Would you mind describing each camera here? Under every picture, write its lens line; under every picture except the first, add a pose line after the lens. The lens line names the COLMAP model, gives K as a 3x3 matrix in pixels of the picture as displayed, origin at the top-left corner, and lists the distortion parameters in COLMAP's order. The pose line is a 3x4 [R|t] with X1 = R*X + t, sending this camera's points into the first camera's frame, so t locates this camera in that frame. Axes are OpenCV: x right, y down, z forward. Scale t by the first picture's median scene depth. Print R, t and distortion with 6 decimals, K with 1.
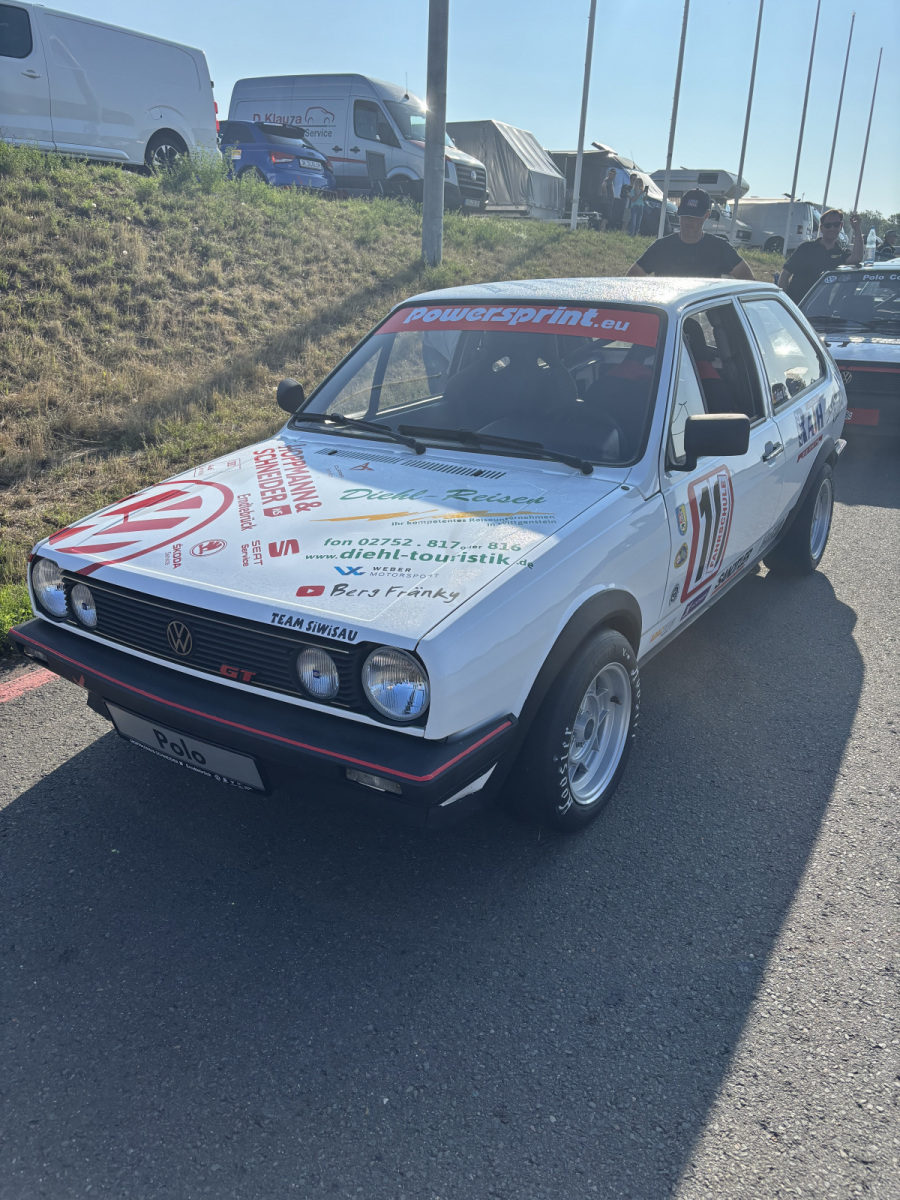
lens RADIAL K [[905.4, 0, 447.1], [0, 905.4, 624.3], [0, 0, 1]] dist [0.047229, -0.065909]
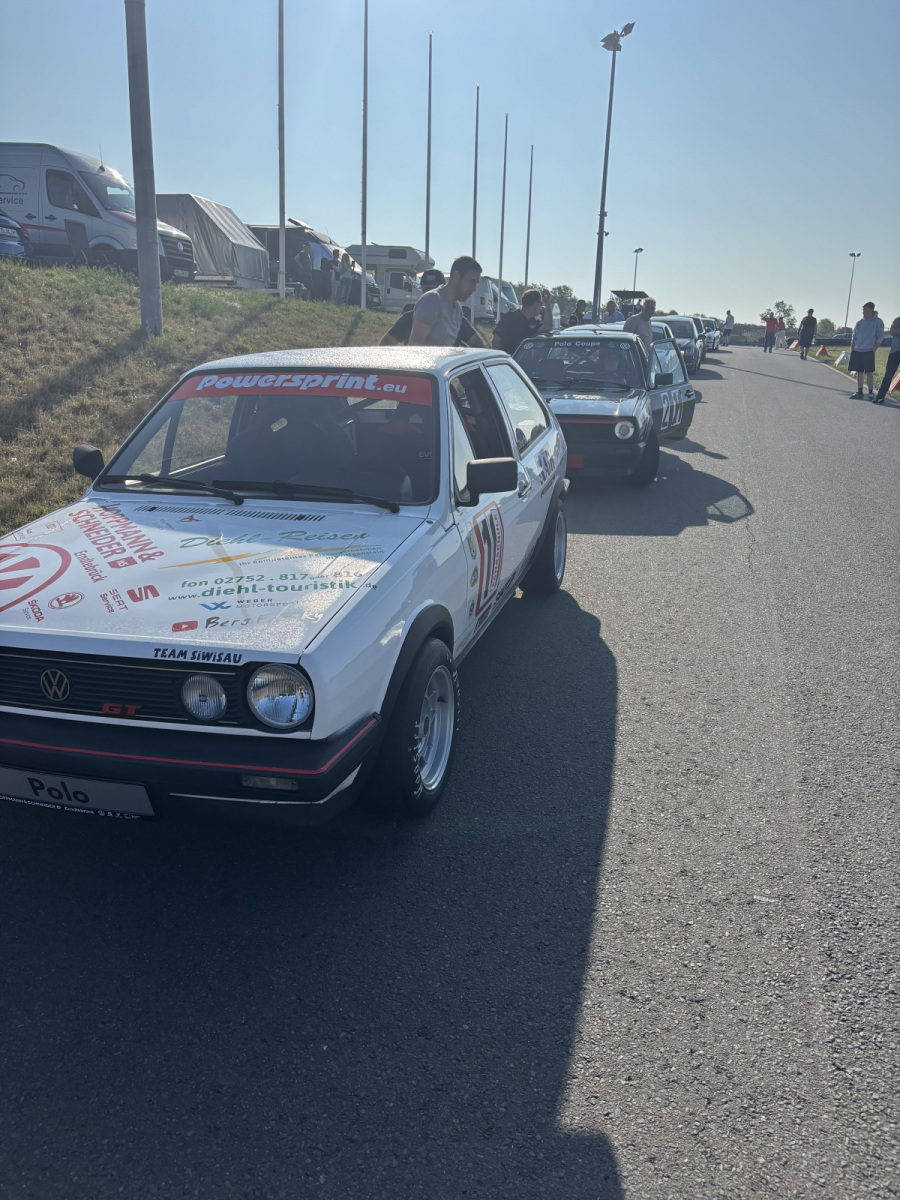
lens RADIAL K [[905.4, 0, 447.1], [0, 905.4, 624.3], [0, 0, 1]] dist [0.047229, -0.065909]
pose [[0.952045, -0.098077, 0.289812, -0.134419], [0.116433, 0.992098, -0.046748, 0.040515], [-0.282937, 0.078250, 0.955941, -0.127643]]
